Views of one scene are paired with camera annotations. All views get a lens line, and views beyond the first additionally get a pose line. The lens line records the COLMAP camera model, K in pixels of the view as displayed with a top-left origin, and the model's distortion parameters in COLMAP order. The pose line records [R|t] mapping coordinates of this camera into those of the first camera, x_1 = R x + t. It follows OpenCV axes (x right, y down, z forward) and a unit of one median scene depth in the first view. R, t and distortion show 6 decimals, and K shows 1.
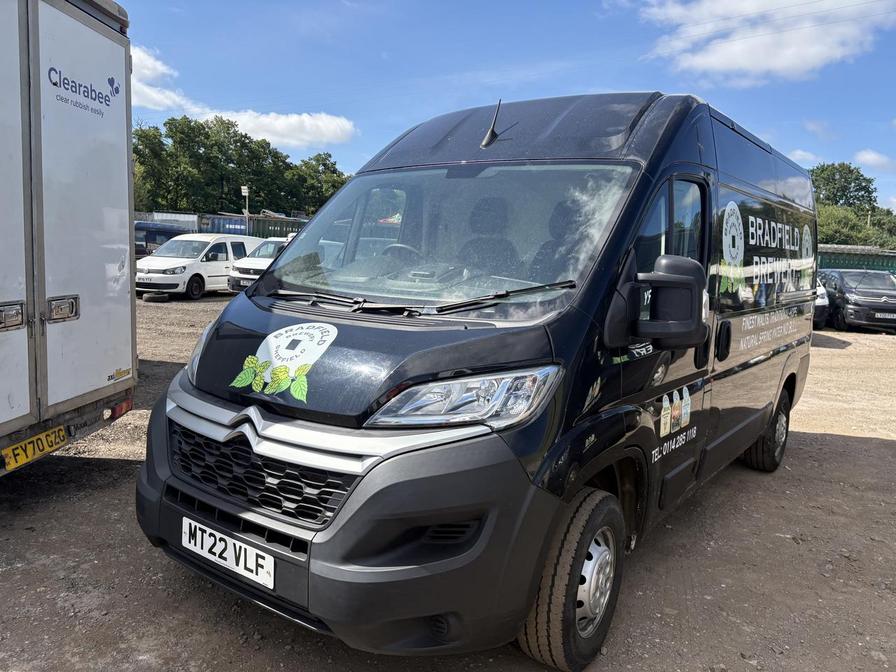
lens RADIAL K [[738.4, 0, 448.0], [0, 738.4, 336.0], [0, 0, 1]] dist [0.030573, -0.012517]
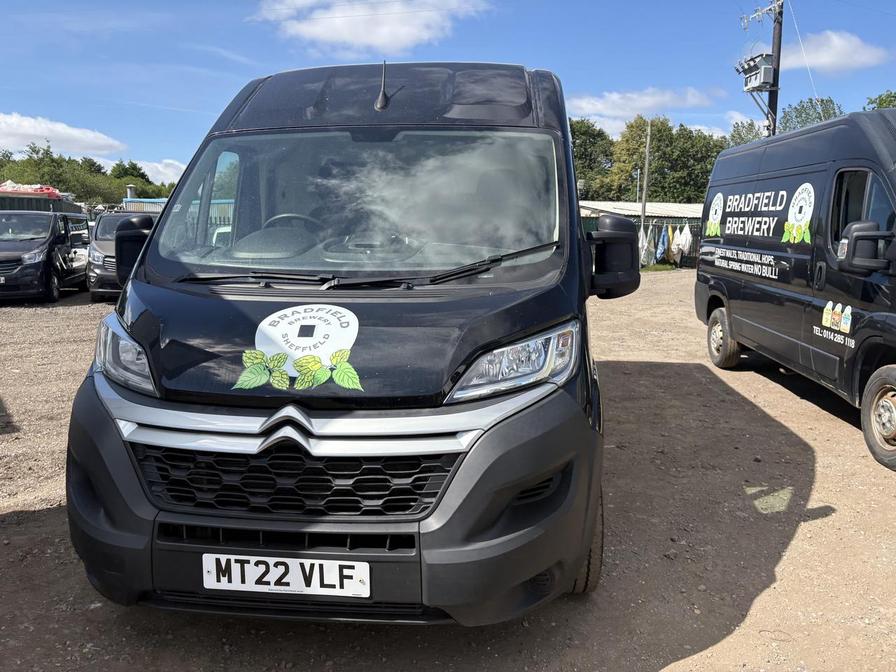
lens RADIAL K [[738.4, 0, 448.0], [0, 738.4, 336.0], [0, 0, 1]] dist [0.030573, -0.012517]
pose [[0.845860, -0.119362, 0.519879, -0.560502], [0.096650, 0.992805, 0.070691, -0.030479], [-0.524576, -0.009548, 0.851310, 0.168493]]
